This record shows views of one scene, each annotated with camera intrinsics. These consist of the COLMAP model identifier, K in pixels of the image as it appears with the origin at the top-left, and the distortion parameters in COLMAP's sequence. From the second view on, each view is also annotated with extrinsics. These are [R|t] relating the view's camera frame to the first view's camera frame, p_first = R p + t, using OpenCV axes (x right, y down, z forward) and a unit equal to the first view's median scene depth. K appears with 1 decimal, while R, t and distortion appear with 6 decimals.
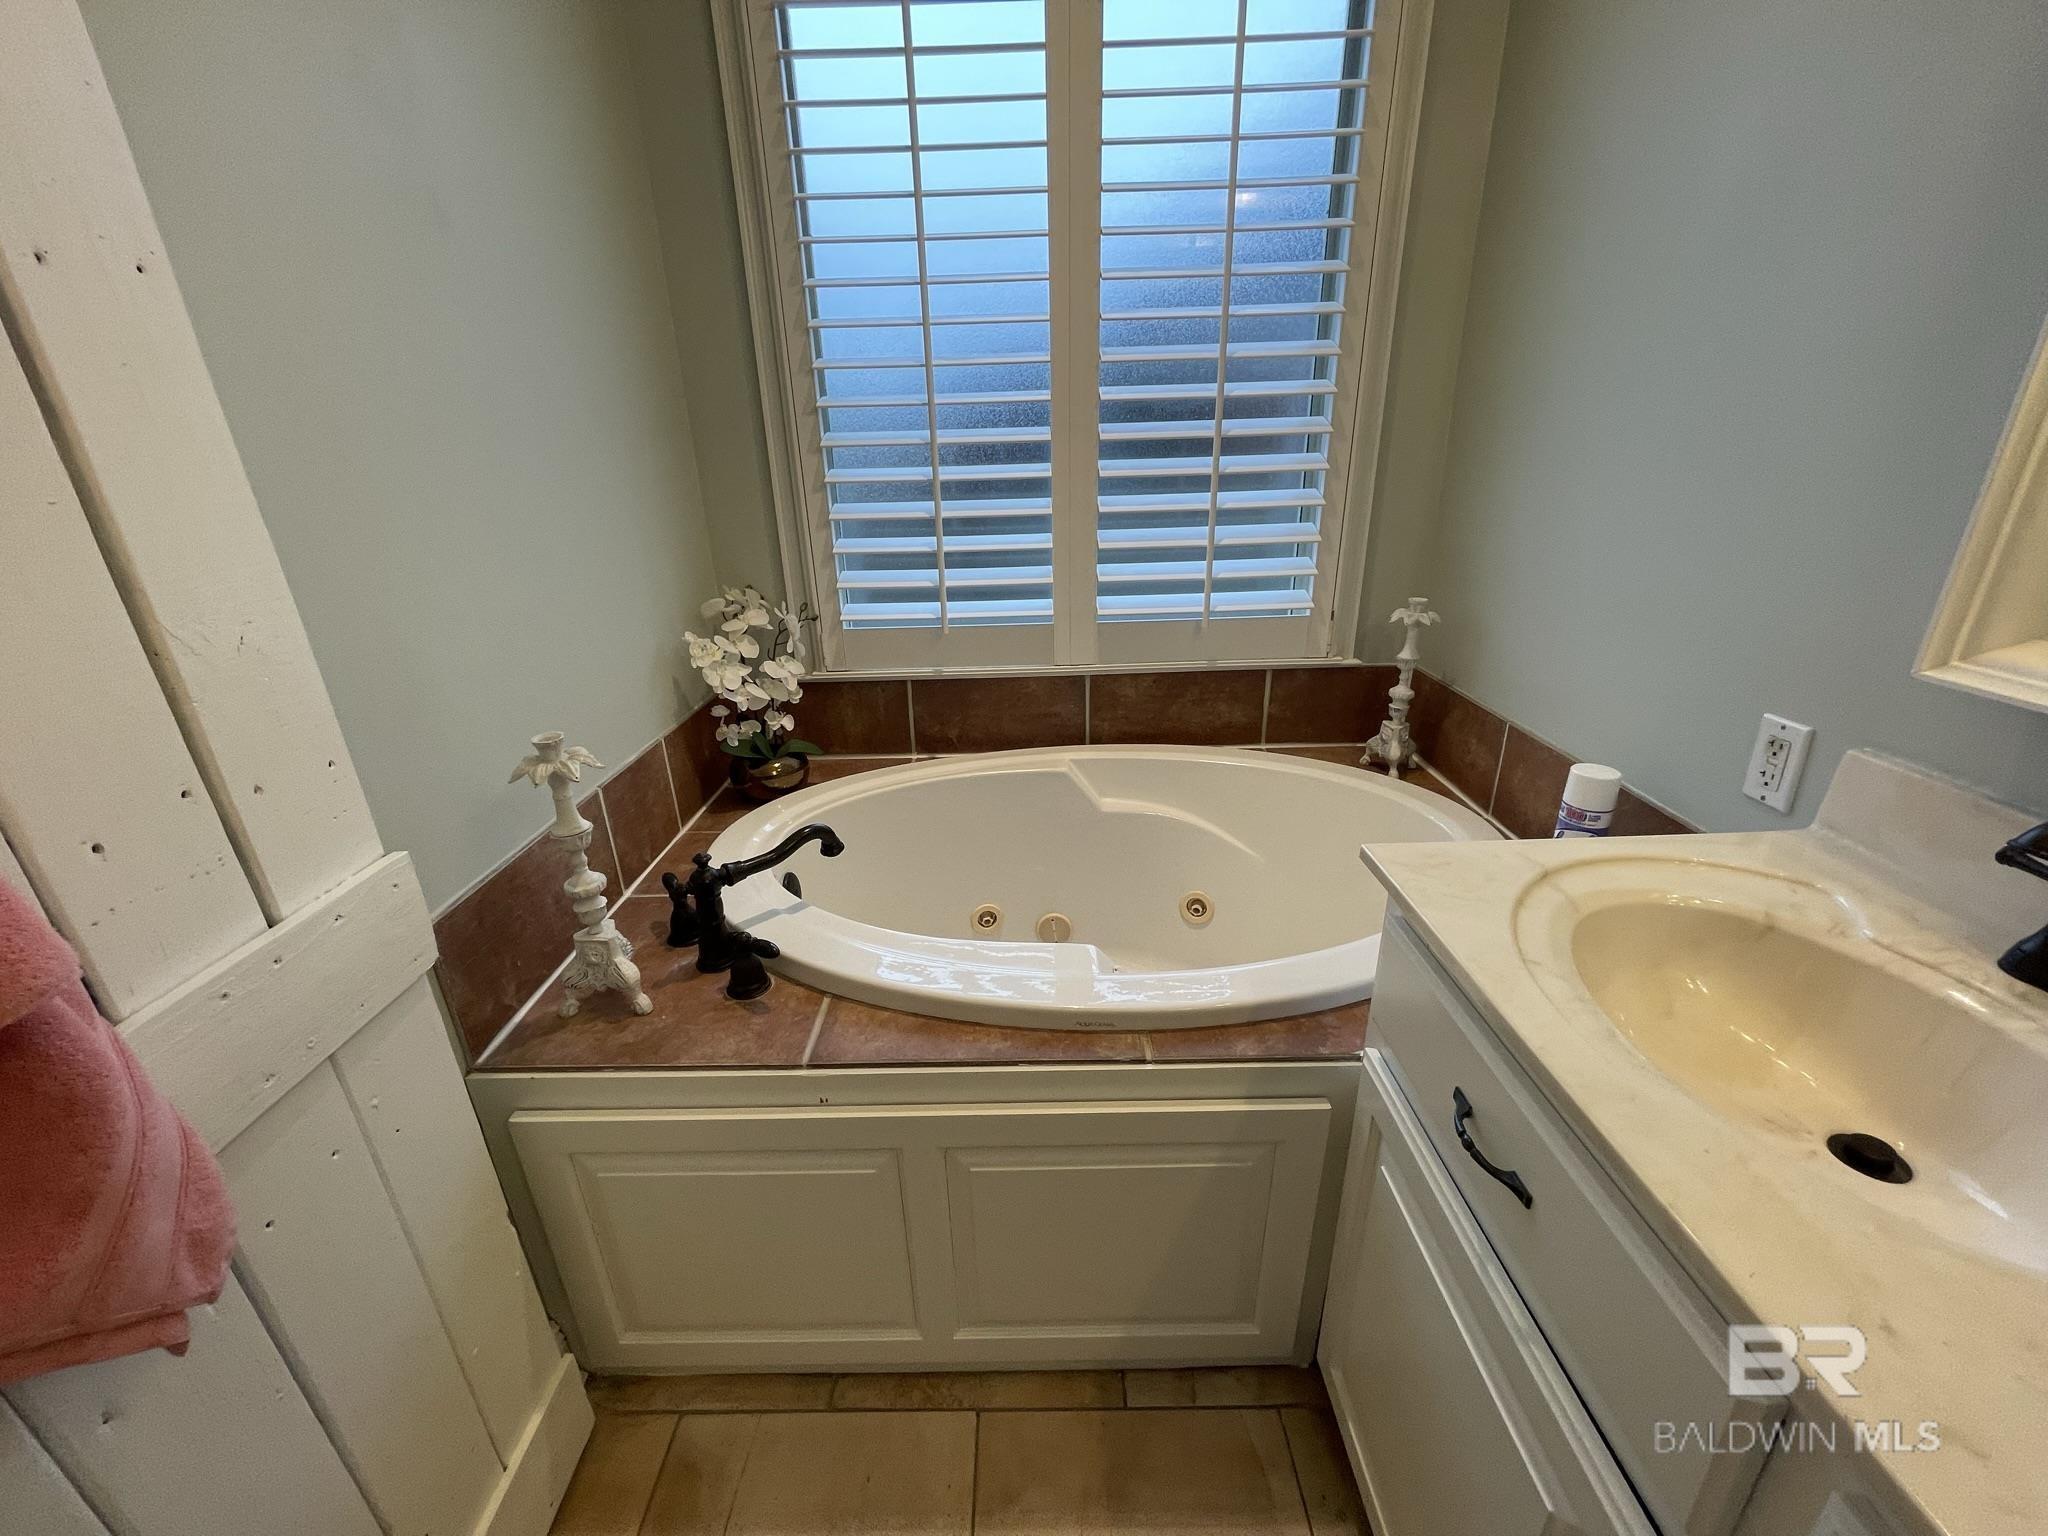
lens RADIAL K [[820.8, 0, 1027.2], [0, 820.8, 773.0], [0, 0, 1]] dist [0.002708, -0.001379]
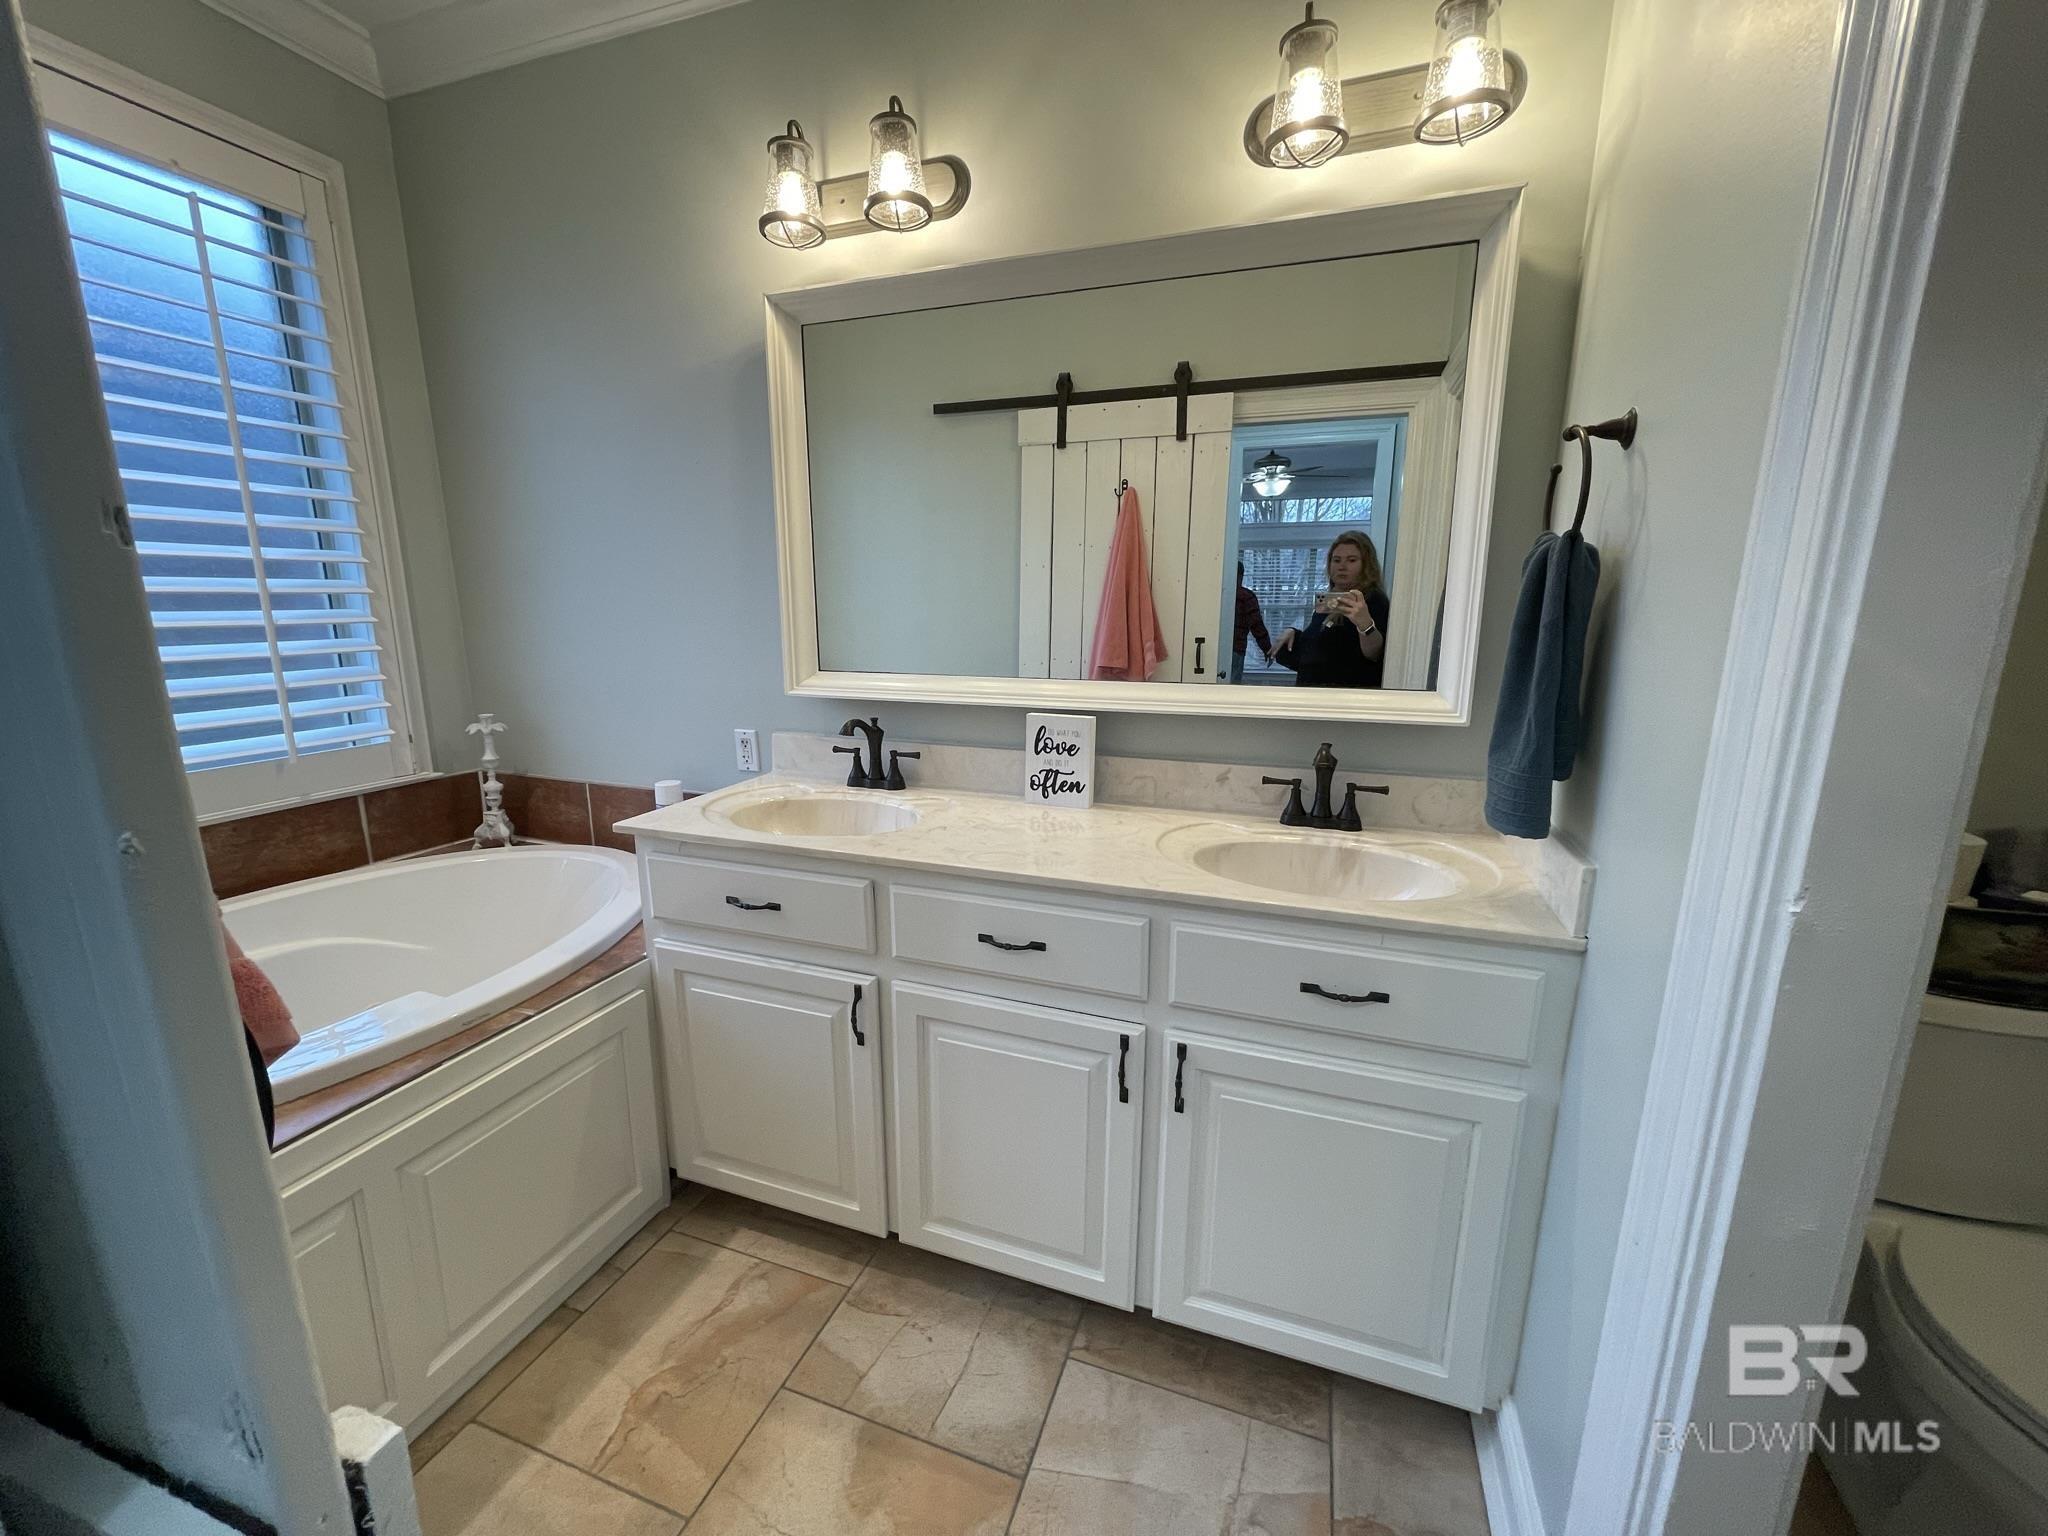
lens RADIAL K [[820.8, 0, 1021.6], [0, 820.8, 769.9], [0, 0, 1]] dist [0.002708, -0.001379]
pose [[0.335758, -0.165702, 0.927259, -0.481150], [0.338246, 0.939957, 0.045493, 0.105065], [-0.879123, 0.298367, 0.371646, -0.228104]]
